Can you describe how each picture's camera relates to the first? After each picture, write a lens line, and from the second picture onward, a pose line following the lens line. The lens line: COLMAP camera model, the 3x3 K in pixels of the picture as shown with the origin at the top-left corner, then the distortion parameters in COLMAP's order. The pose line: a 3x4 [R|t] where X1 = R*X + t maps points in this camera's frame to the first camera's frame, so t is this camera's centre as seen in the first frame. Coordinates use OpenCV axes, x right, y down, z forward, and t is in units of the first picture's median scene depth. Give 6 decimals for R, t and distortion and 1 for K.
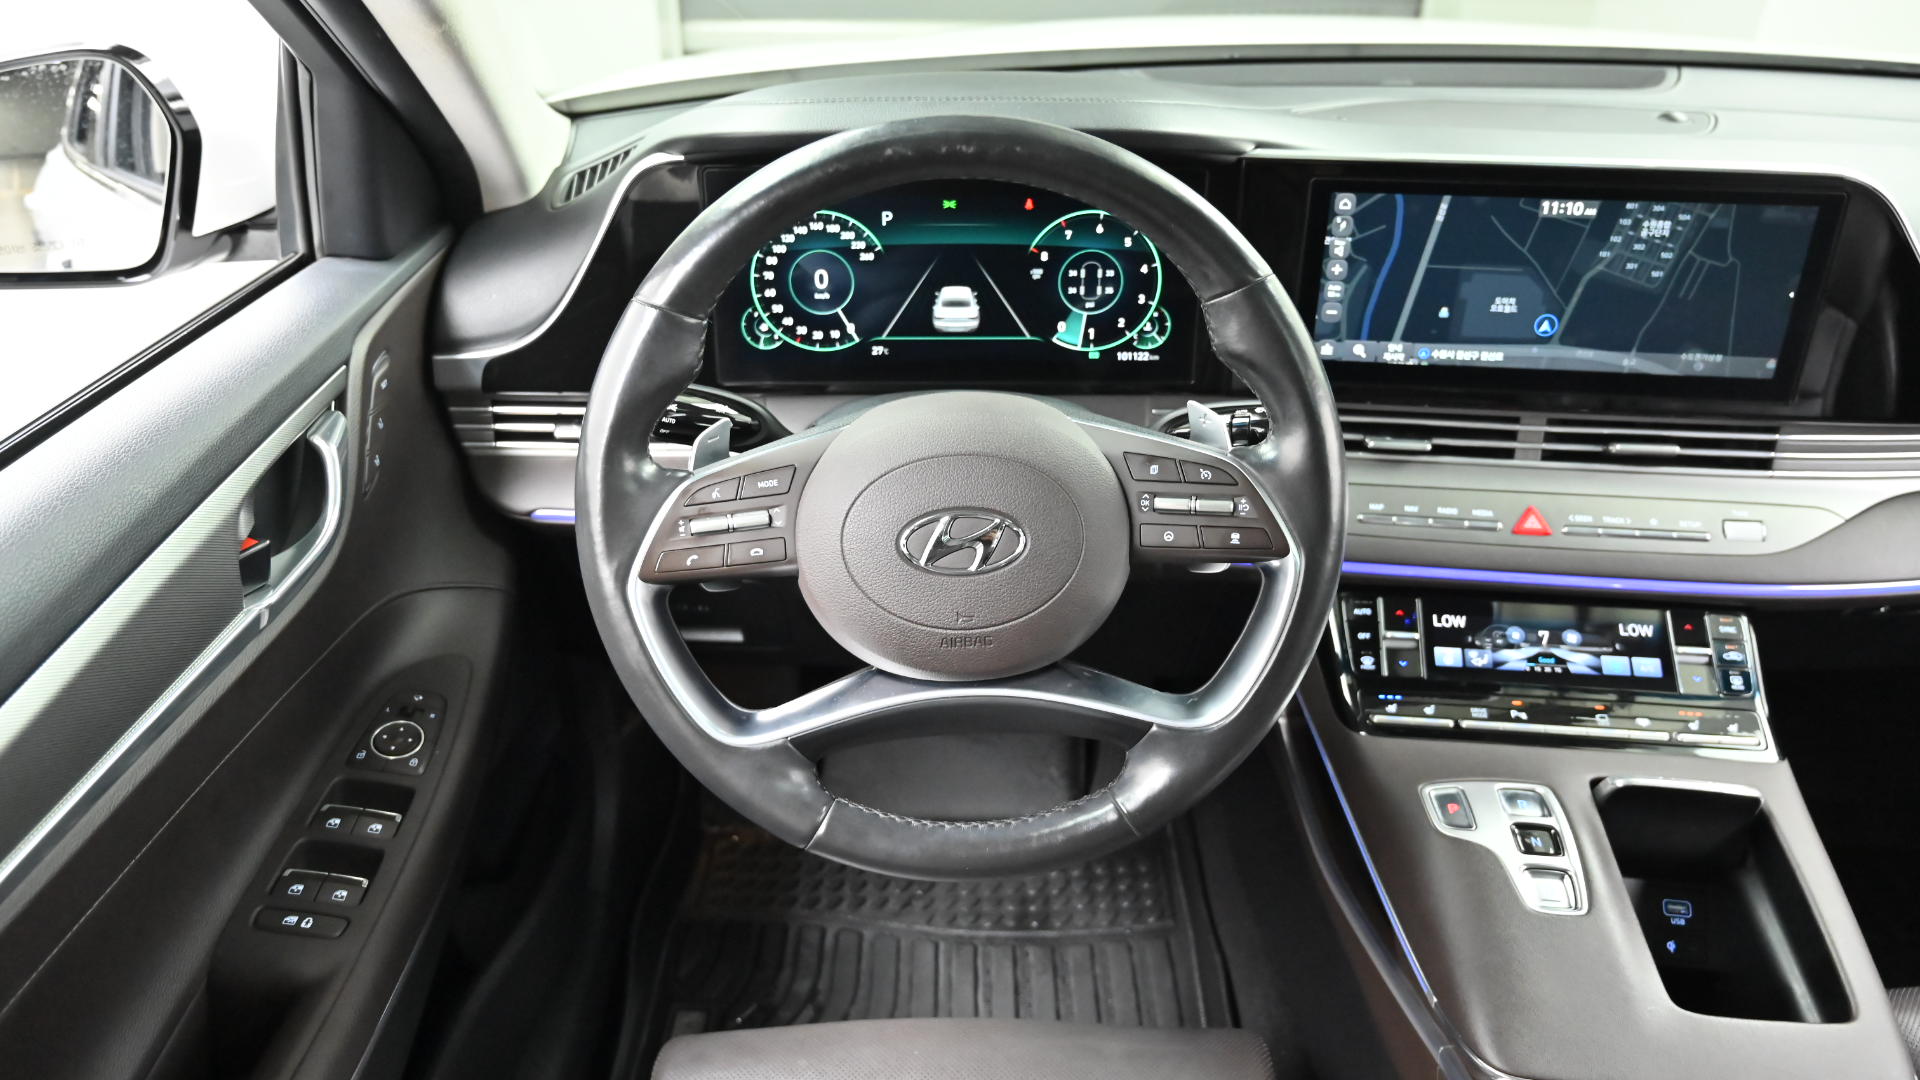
lens RADIAL K [[1314.2, 0, 960.0], [0, 1314.2, 540.0], [0, 0, 1]] dist [0.001320, -0.000525]
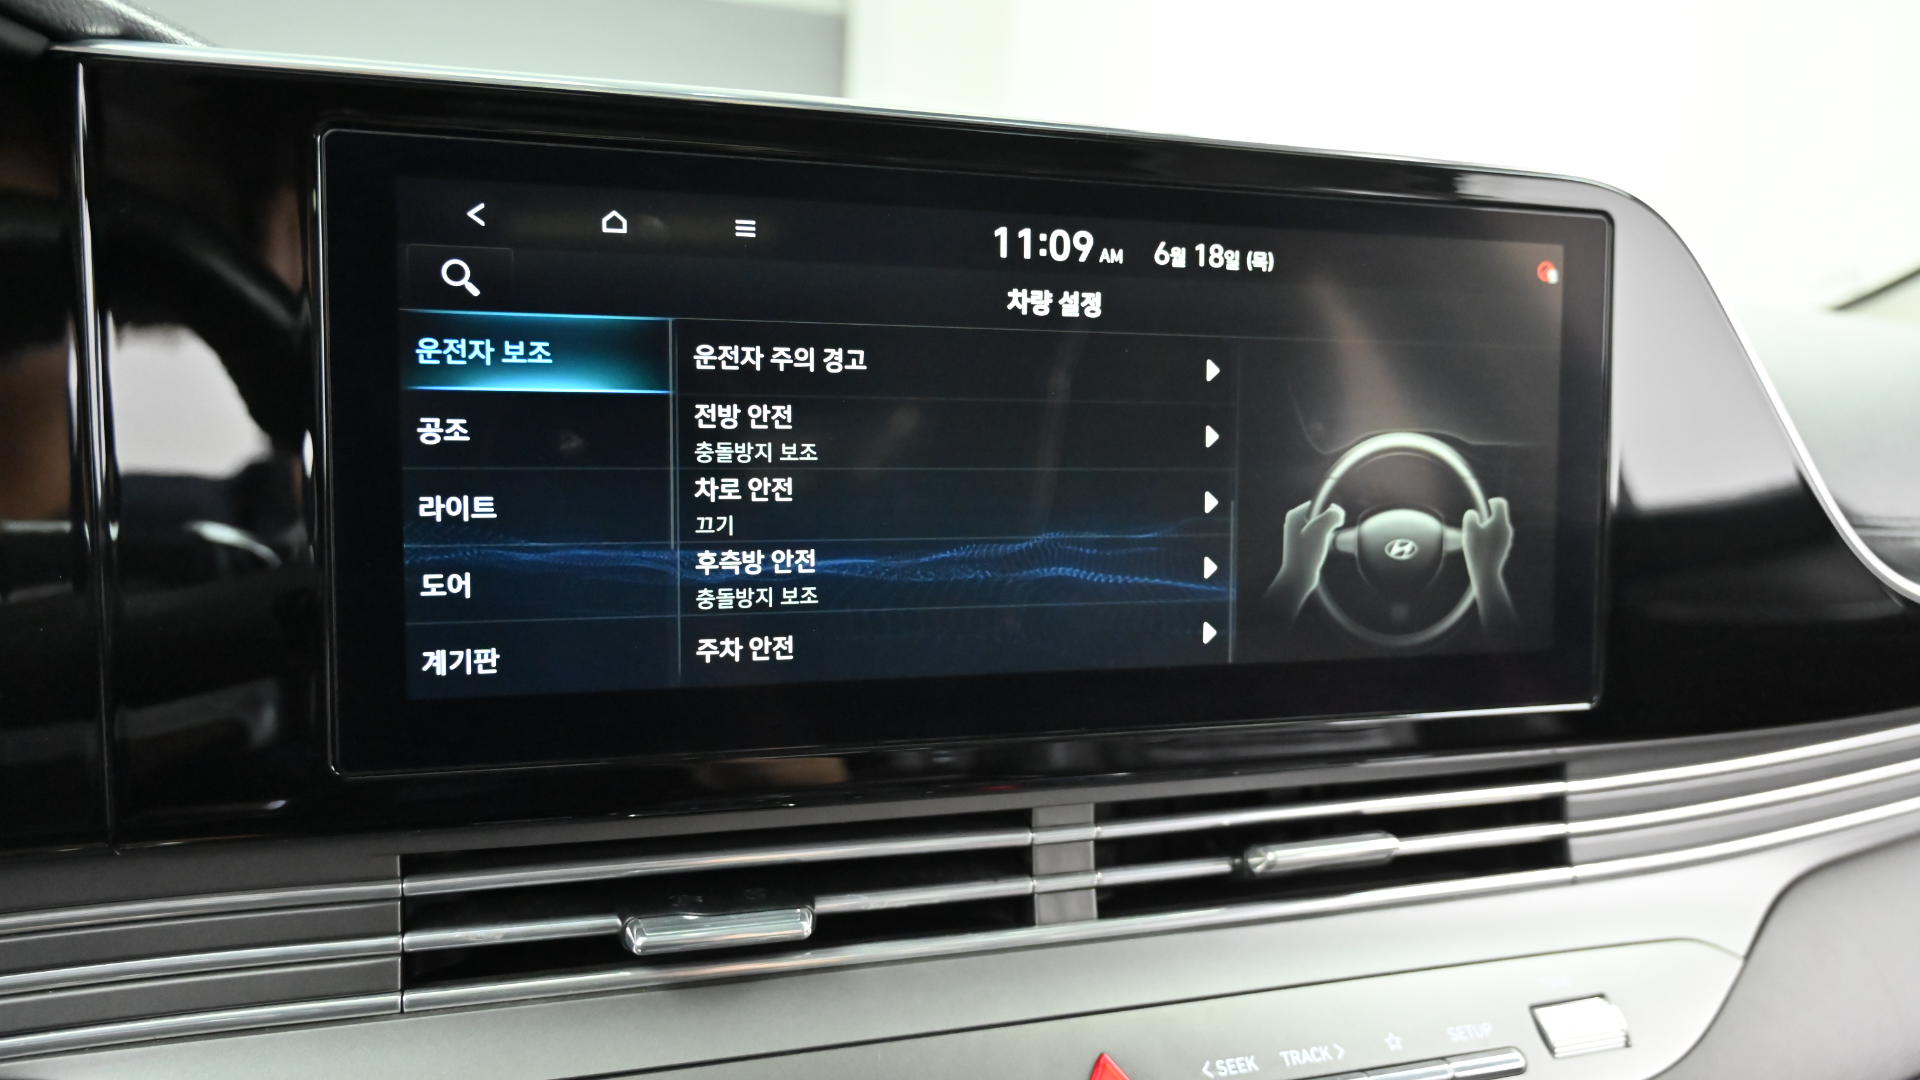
lens RADIAL K [[1333.7, 0, 1011.5], [0, 1333.7, 539.6], [0, 0, 1]] dist [-0.008673, -0.001555]
pose [[0.913603, -0.030344, 0.405473, 0.279148], [0.165257, 0.938845, -0.302094, -0.053659], [-0.371510, 0.343001, 0.862746, 0.672386]]
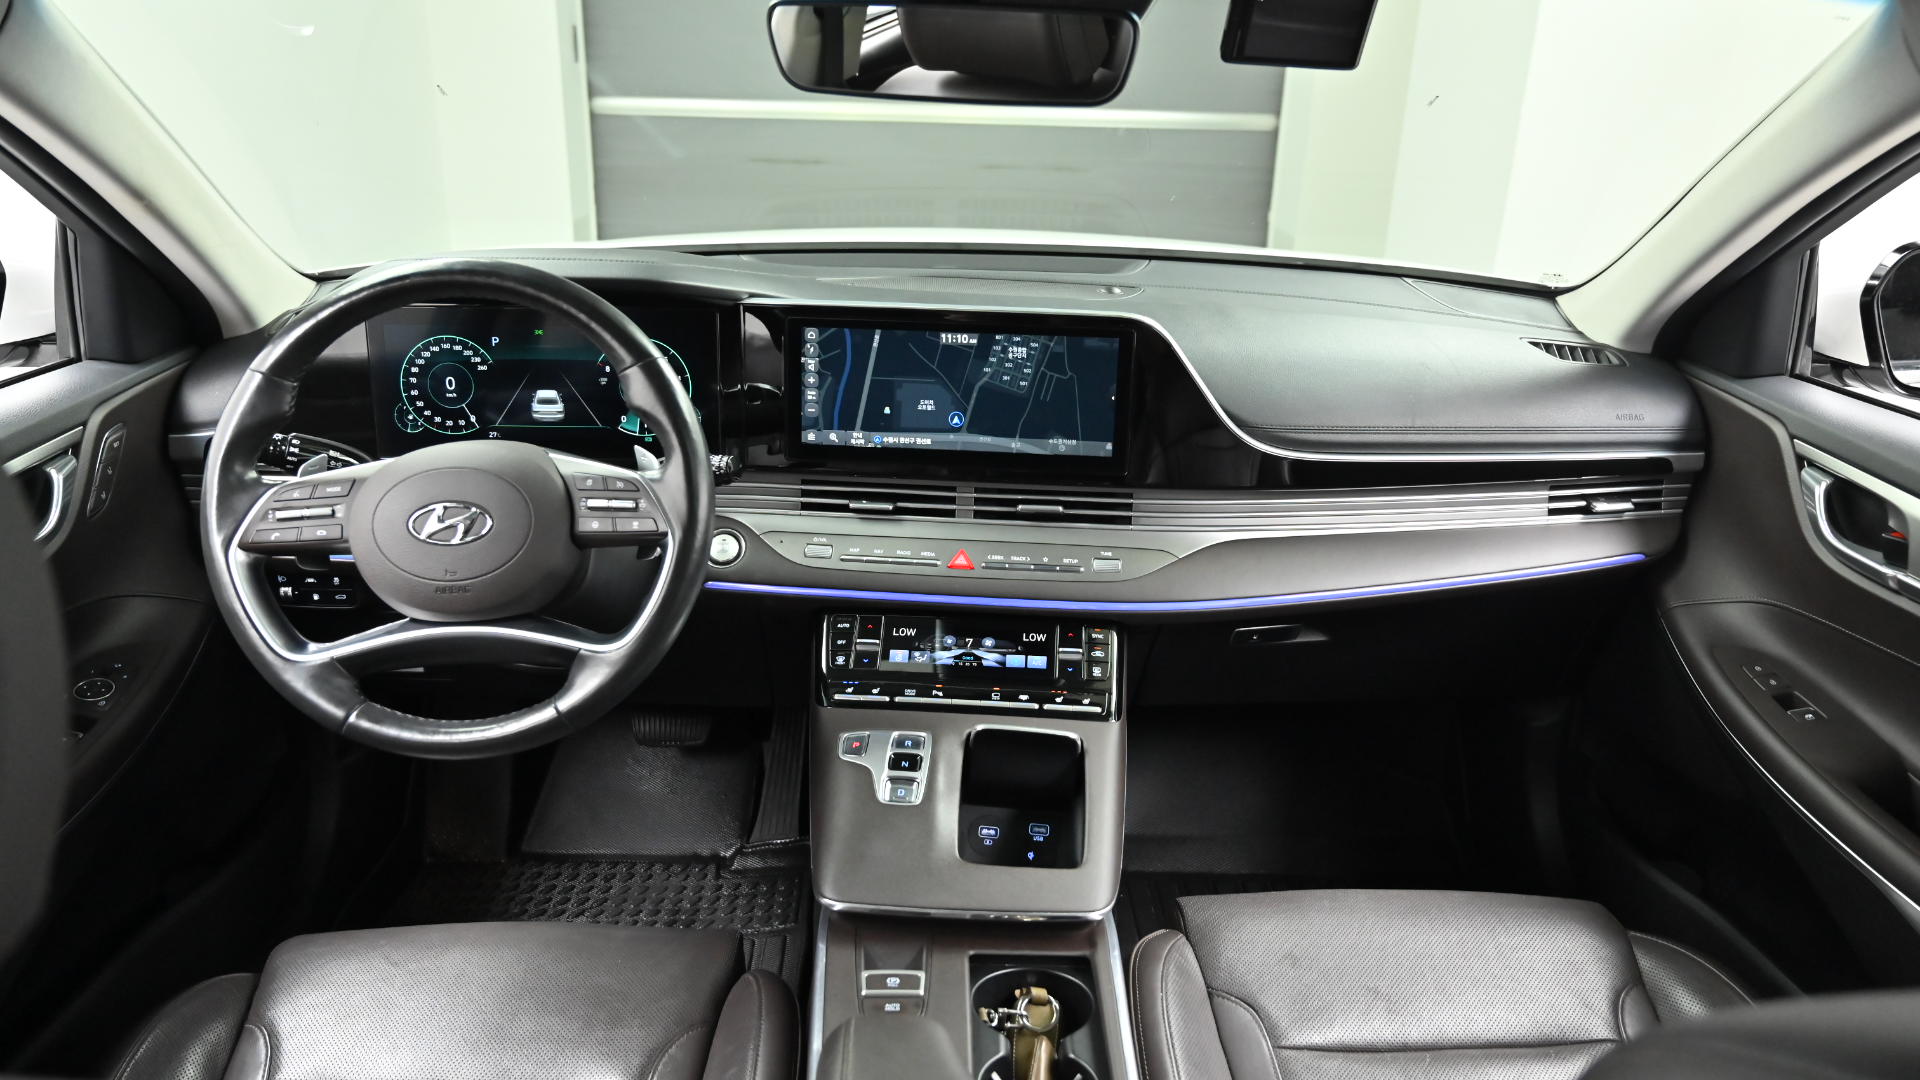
lens RADIAL K [[1309.5, 0, 960.0], [0, 1309.5, 540.0], [0, 0, 1]] dist [-0.000213, 0.000378]
pose [[0.999552, 0.008128, 0.028790, 0.409025], [-0.003398, 0.987000, -0.160682, 0.195708], [-0.029722, 0.160513, 0.986586, -0.387038]]
